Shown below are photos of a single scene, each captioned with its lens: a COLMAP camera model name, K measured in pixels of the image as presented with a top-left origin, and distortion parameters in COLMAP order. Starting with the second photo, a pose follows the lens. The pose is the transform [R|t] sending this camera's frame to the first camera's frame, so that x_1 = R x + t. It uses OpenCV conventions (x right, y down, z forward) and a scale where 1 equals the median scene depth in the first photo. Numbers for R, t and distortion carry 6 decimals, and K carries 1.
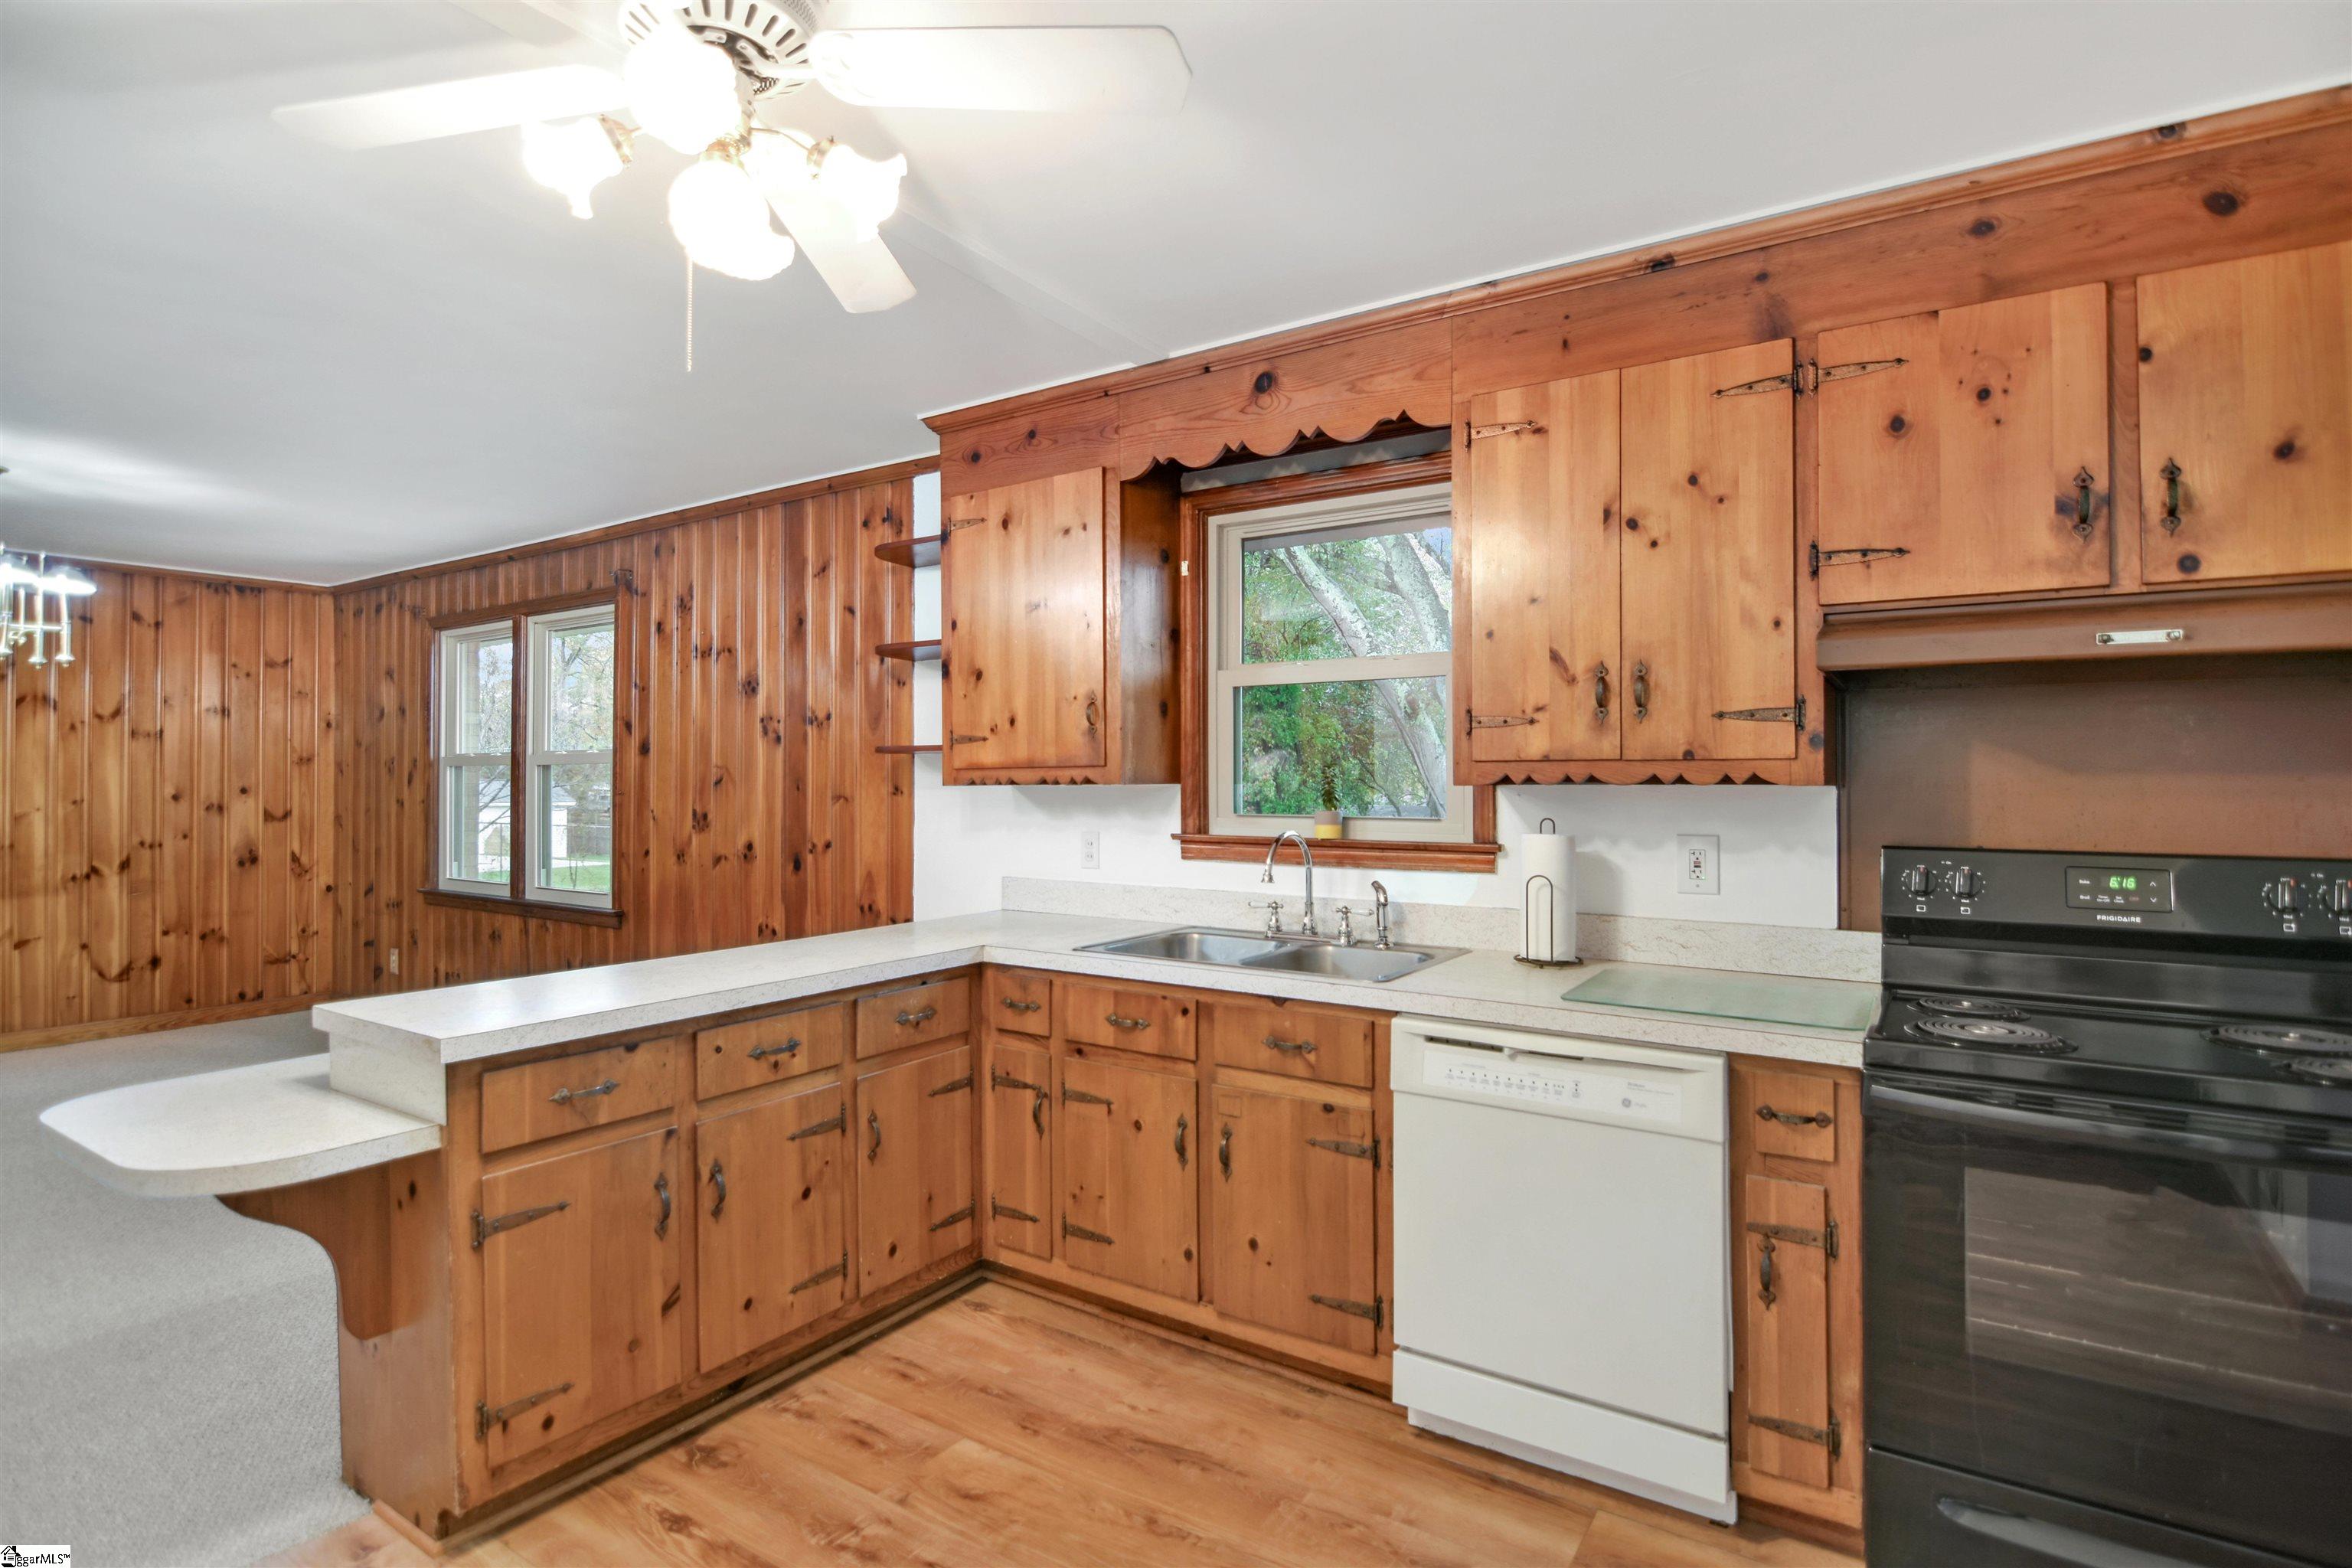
lens RADIAL K [[1150.5, 0, 1163.1], [0, 1150.5, 774.0], [0, 0, 1]] dist [-0.001237, -0.013208]
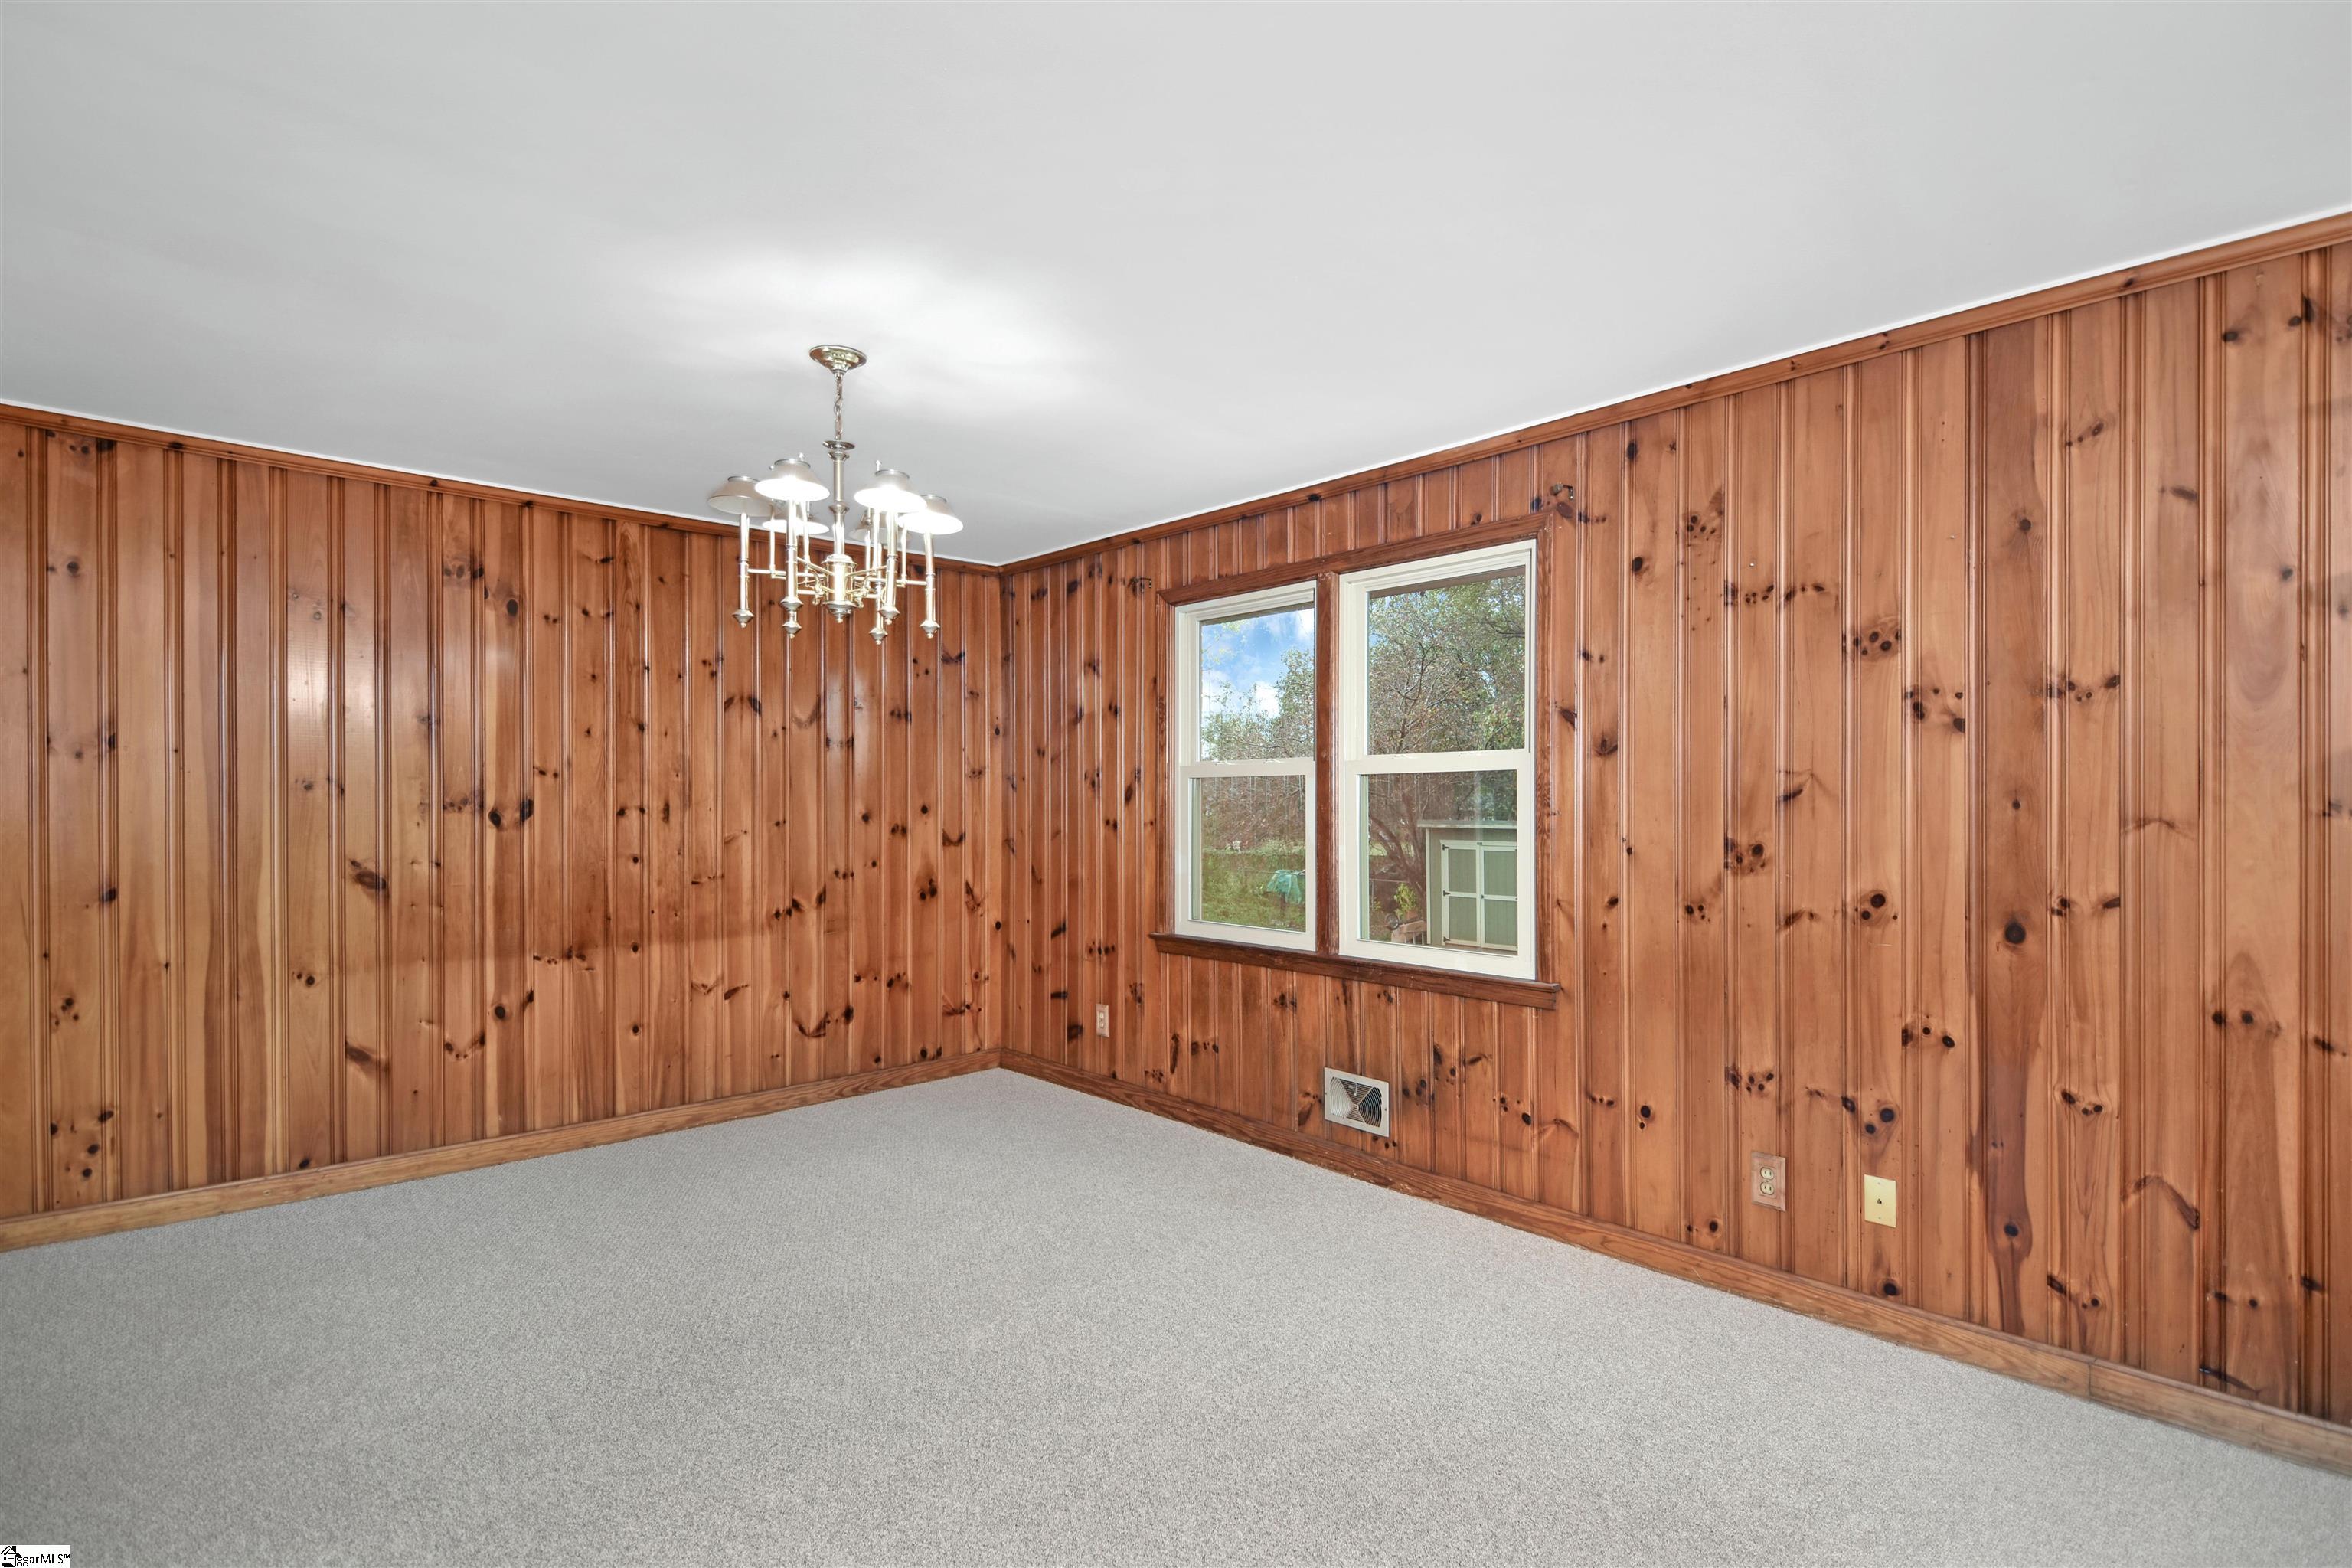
lens RADIAL K [[1186.2, 0, 1176.0], [0, 1186.2, 784.0], [0, 0, 1]] dist [0.001413, -0.000199]
pose [[0.967726, -0.006246, -0.251929, -0.422885], [0.005135, 0.999974, -0.005068, 0.001477], [0.251954, 0.003611, 0.967733, 0.210742]]
